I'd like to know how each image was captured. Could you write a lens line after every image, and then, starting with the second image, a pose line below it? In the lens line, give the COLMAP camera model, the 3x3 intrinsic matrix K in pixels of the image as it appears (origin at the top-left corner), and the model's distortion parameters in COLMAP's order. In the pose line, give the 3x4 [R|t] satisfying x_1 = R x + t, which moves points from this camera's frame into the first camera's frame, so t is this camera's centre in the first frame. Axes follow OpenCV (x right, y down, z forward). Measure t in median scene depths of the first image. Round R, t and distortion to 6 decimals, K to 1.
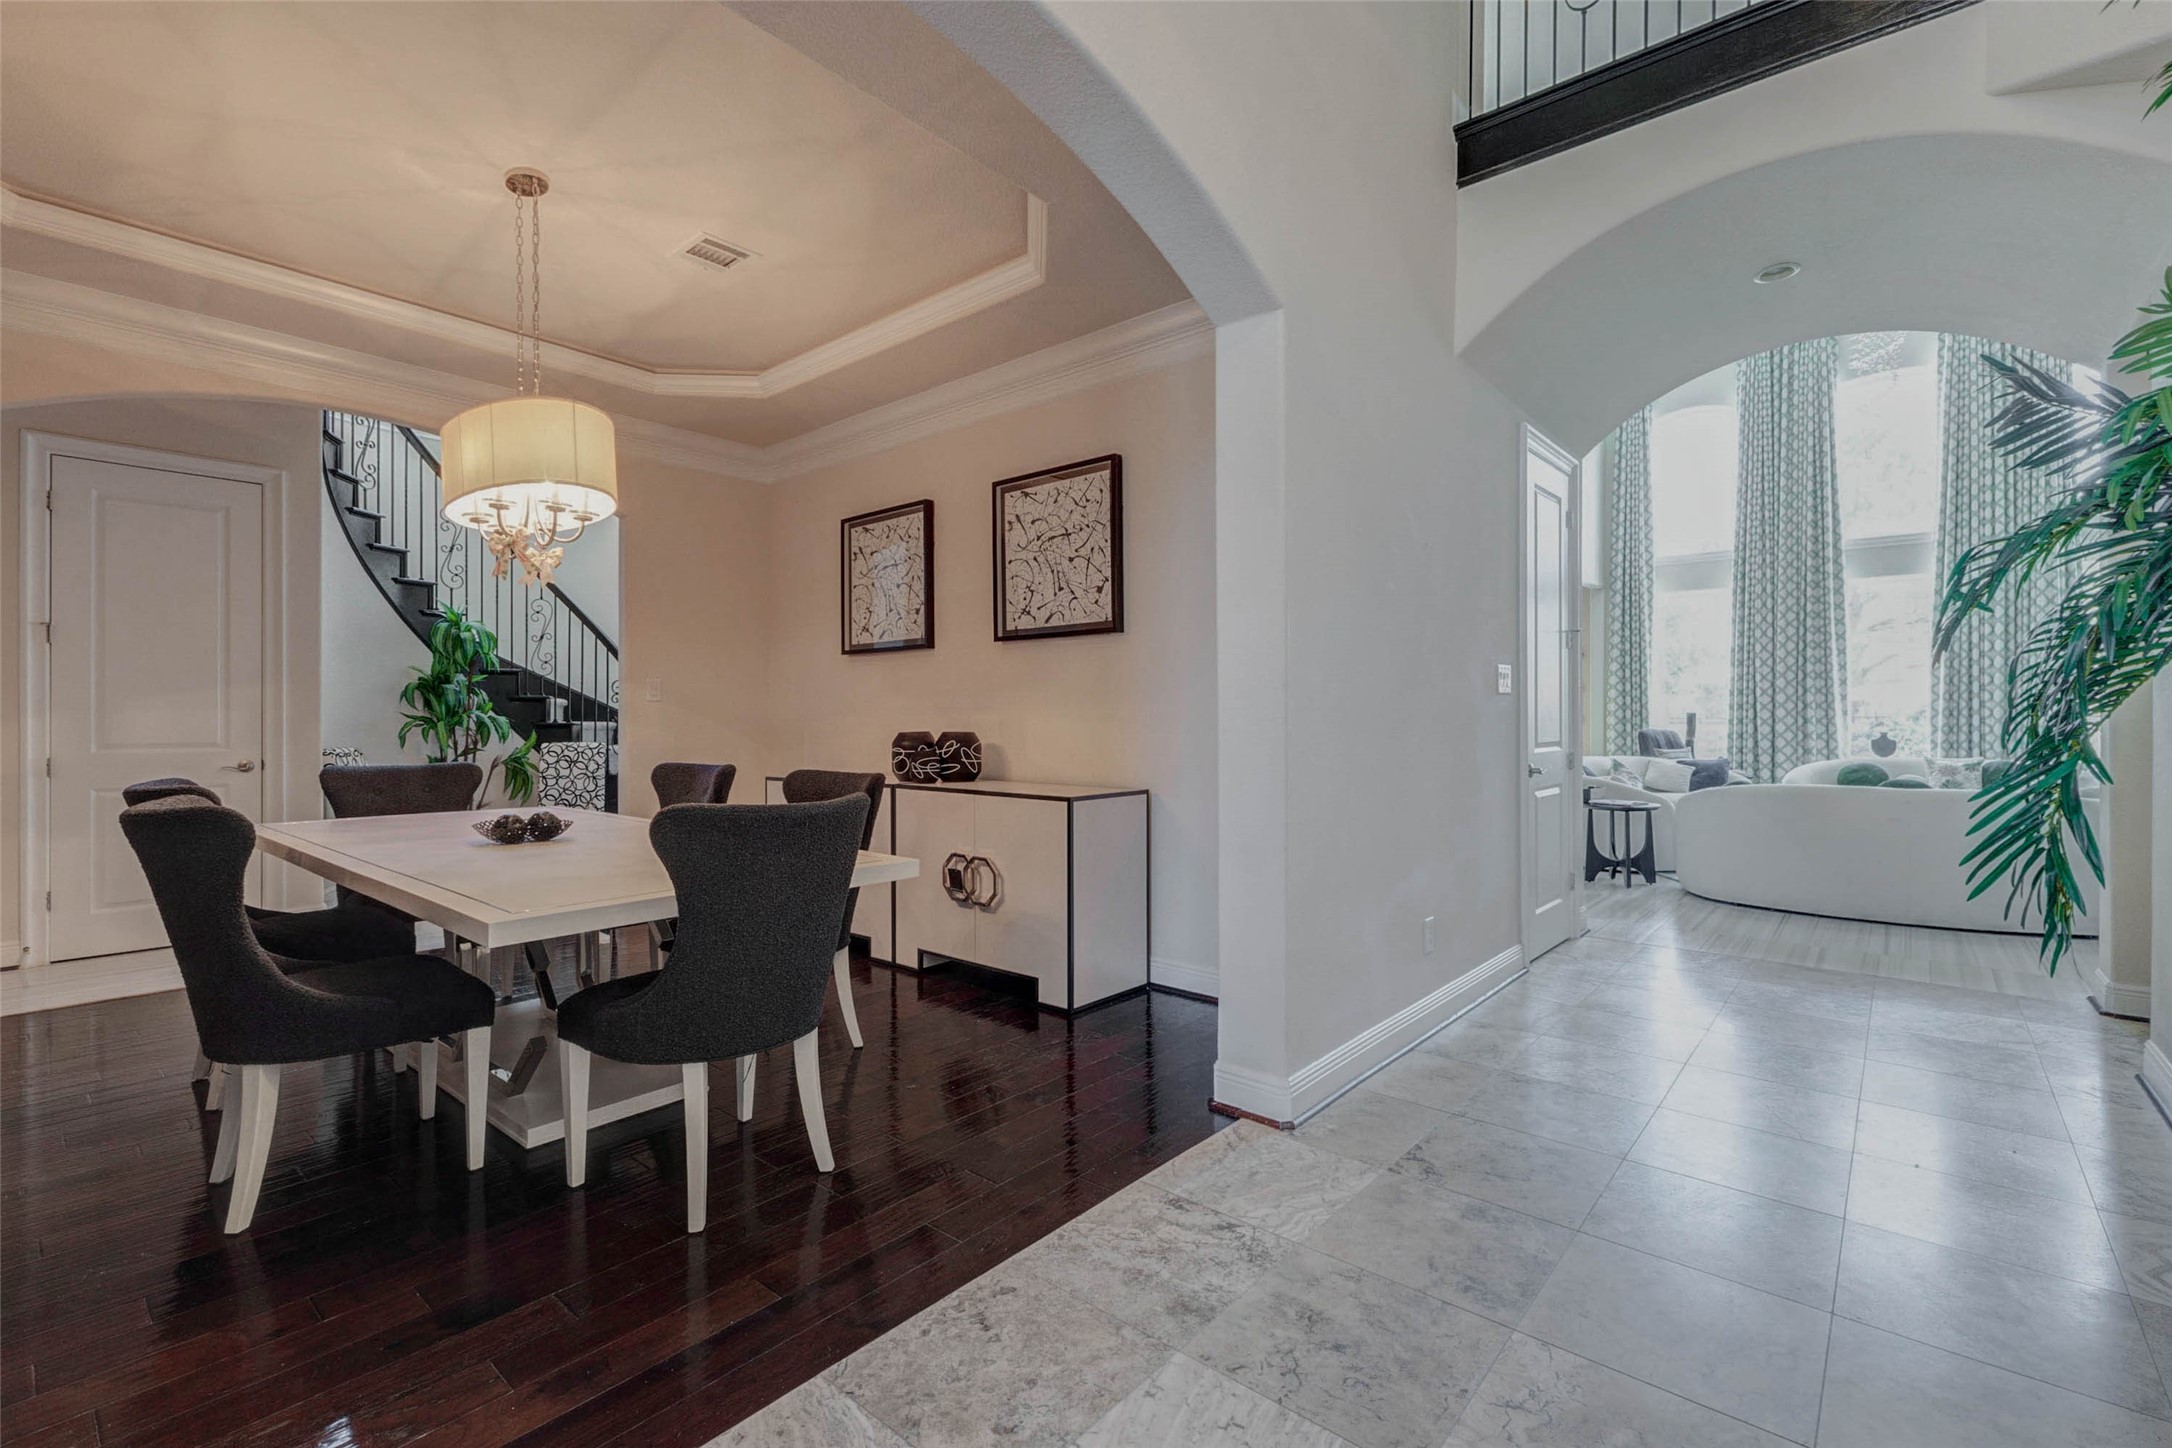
lens RADIAL K [[958.8, 0, 1092.5], [0, 958.8, 720.5], [0, 0, 1]] dist [0.005412, 0.000294]
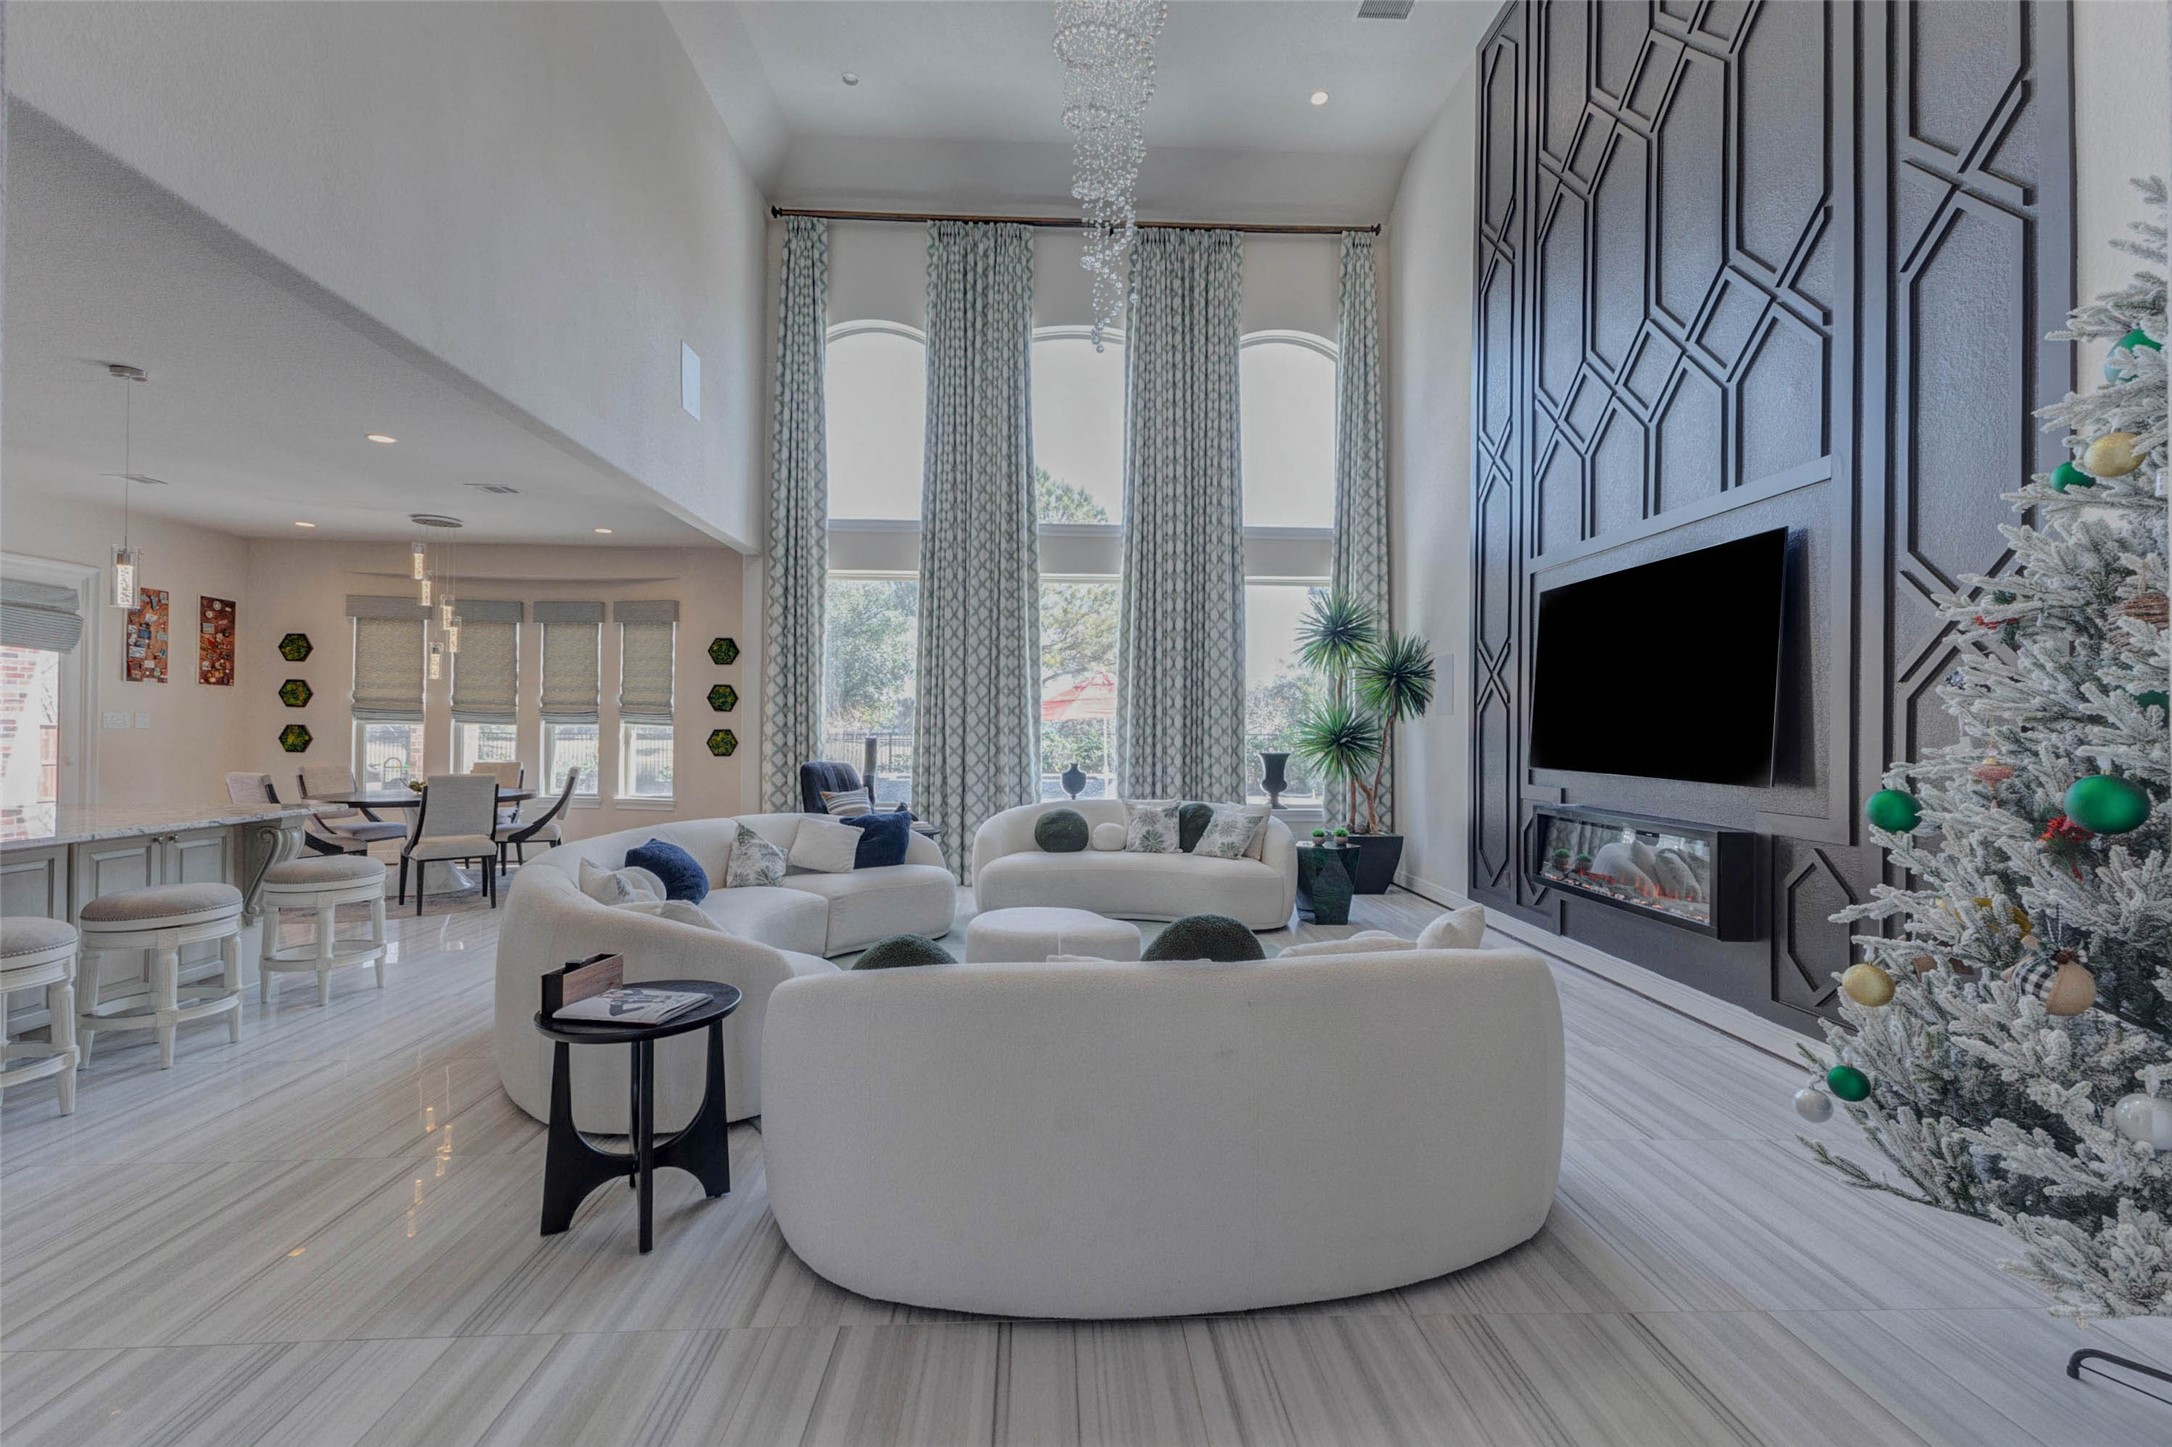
lens RADIAL K [[958.8, 0, 1093.0], [0, 958.8, 728.7], [0, 0, 1]] dist [0.005412, 0.000294]
pose [[0.723987, 0.010443, 0.689734, 0.265833], [-0.006368, 0.999944, -0.008455, -0.010973], [-0.689784, 0.001730, 0.724013, 0.390268]]
